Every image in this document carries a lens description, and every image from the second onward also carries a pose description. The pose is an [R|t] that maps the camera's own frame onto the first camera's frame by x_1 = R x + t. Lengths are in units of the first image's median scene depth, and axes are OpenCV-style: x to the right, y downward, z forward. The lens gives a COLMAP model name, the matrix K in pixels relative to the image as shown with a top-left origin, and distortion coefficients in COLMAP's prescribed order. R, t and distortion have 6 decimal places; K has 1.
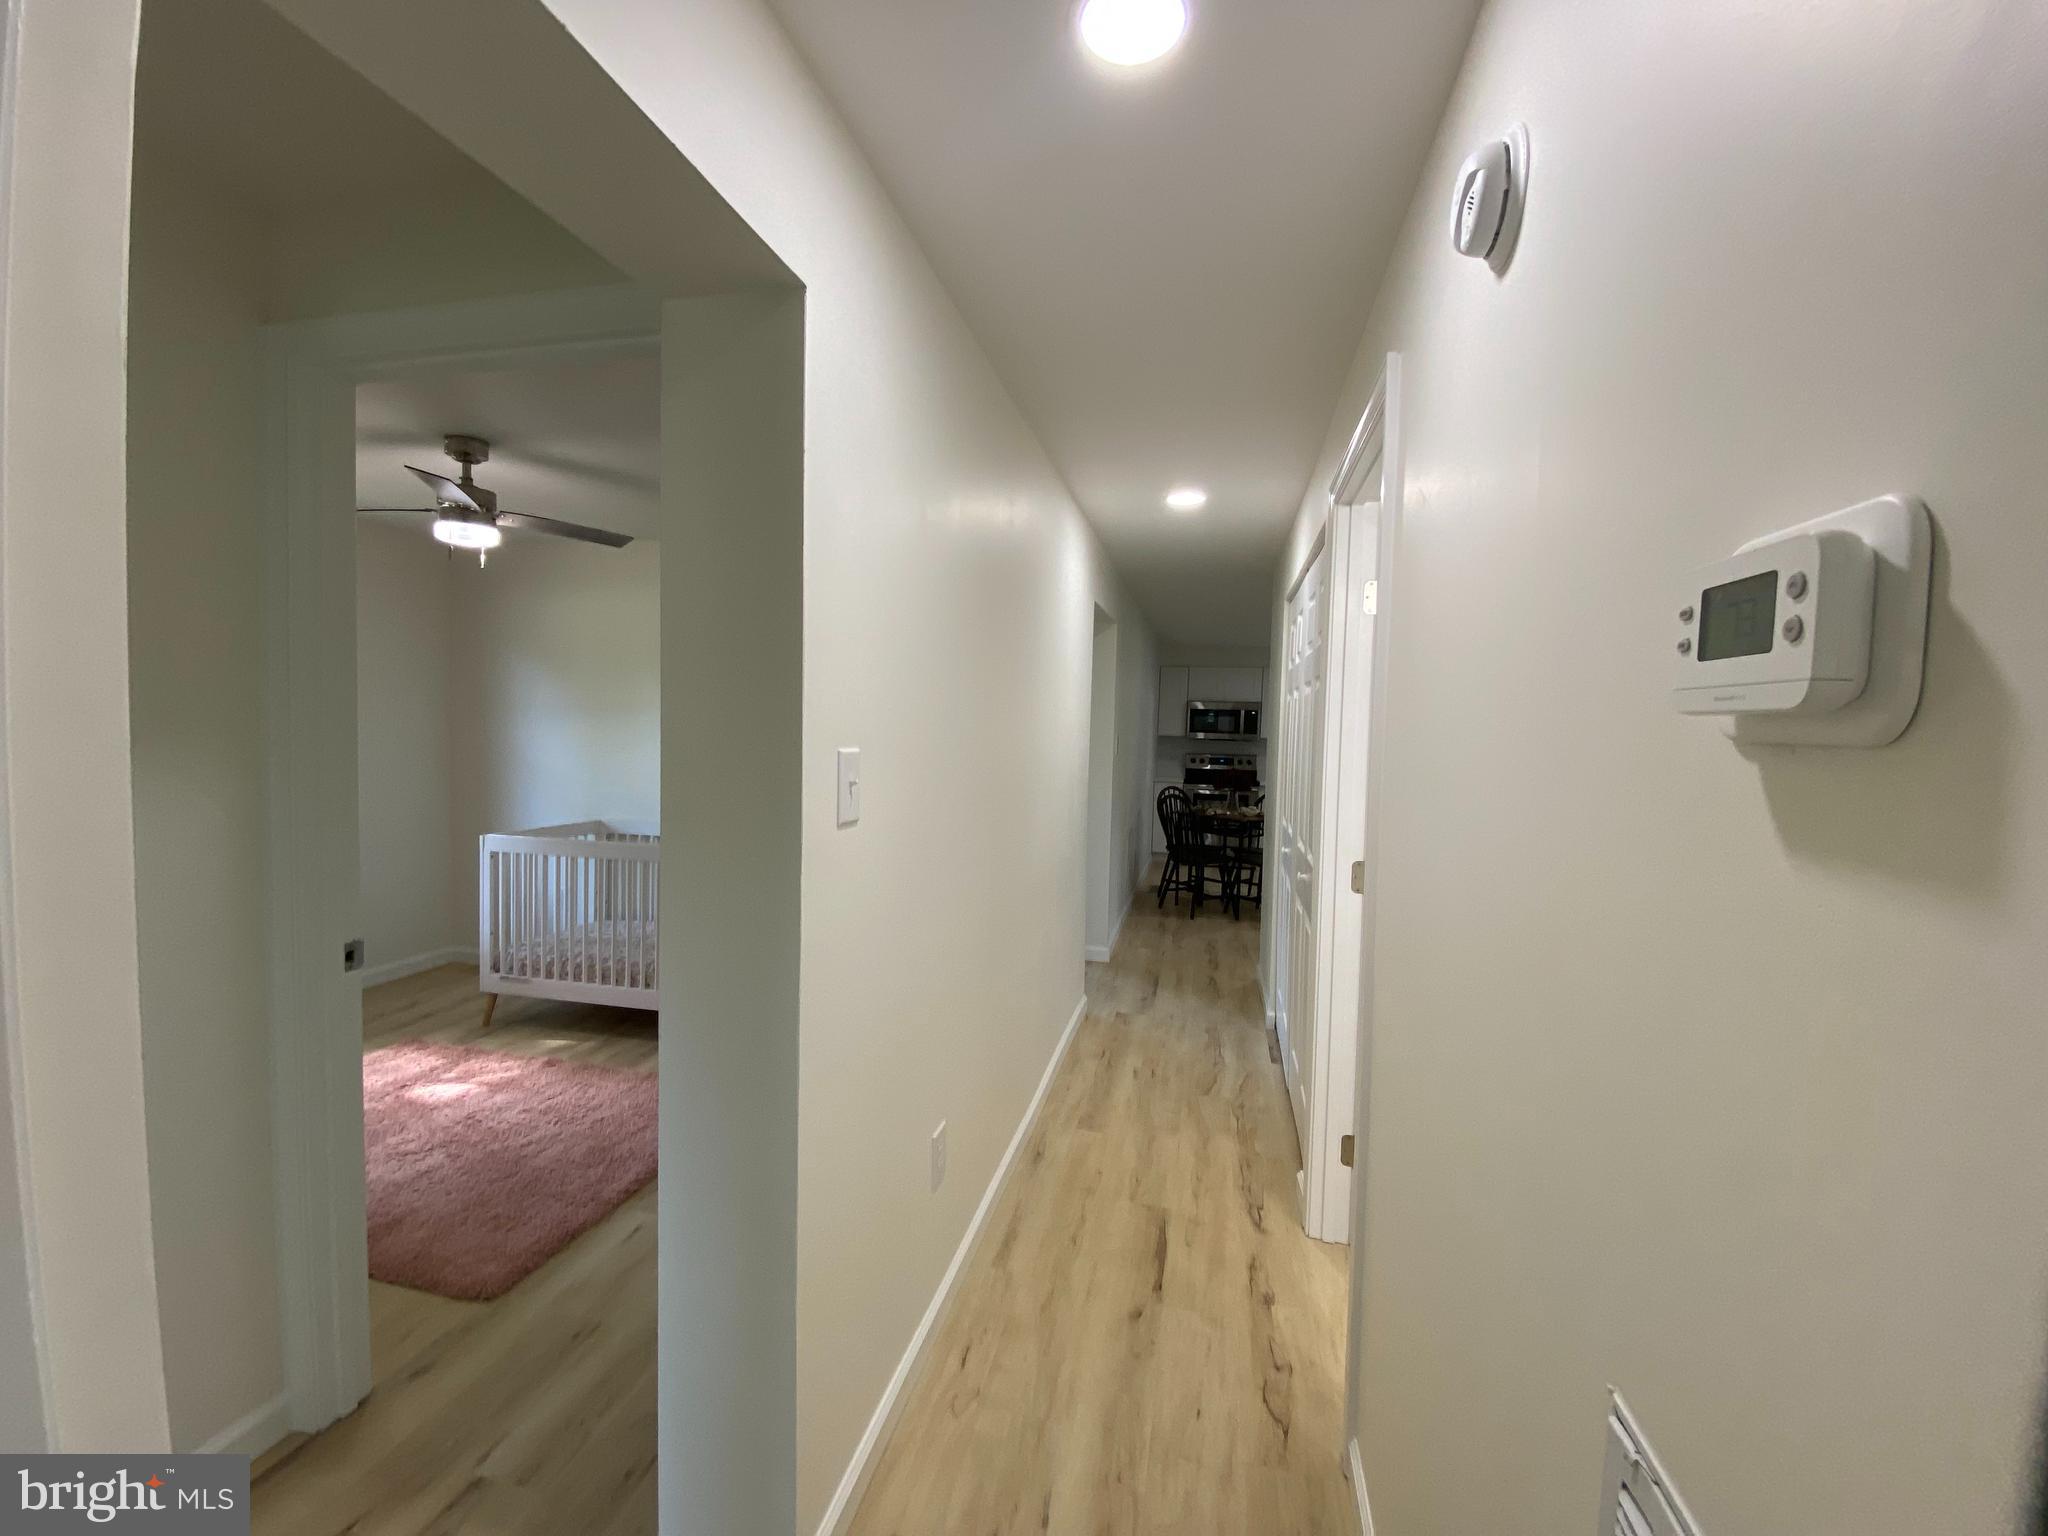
lens RADIAL K [[835.3, 0, 1035.4], [0, 835.3, 768.1], [0, 0, 1]] dist [0.003160, -0.011369]
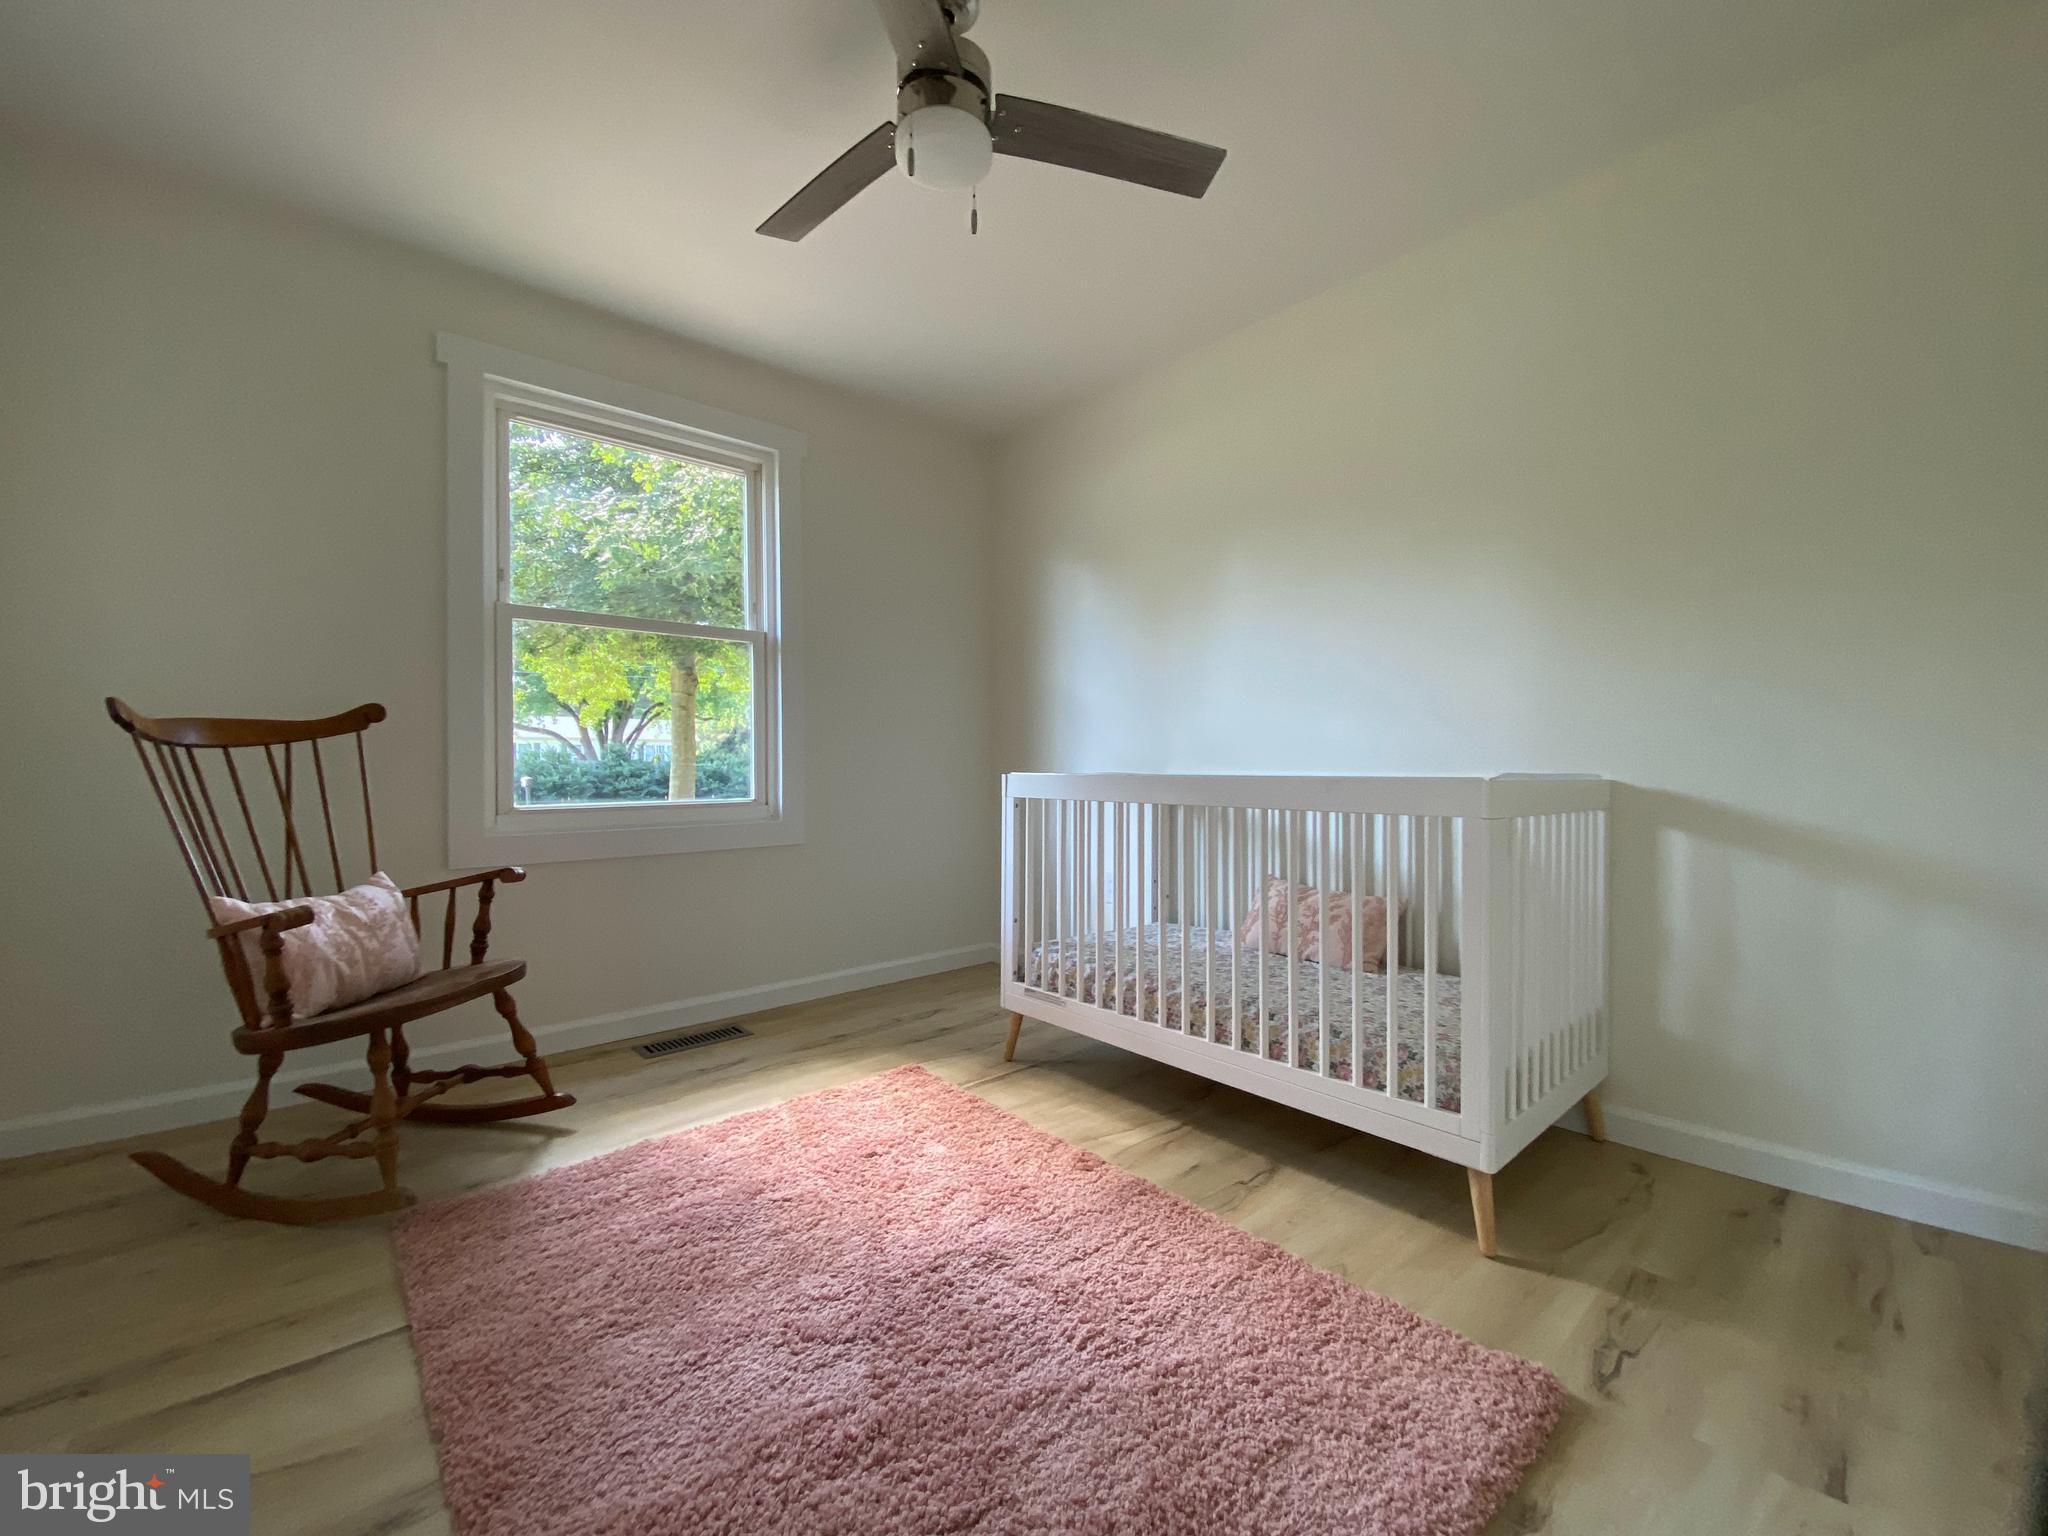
lens RADIAL K [[835.3, 0, 1024.0], [0, 835.3, 758.1], [0, 0, 1]] dist [0.003160, -0.011369]
pose [[0.809287, -0.027603, -0.586765, -0.252593], [-0.008968, 0.998198, -0.059327, 0.108374], [0.587346, 0.053275, 0.807581, 0.462654]]
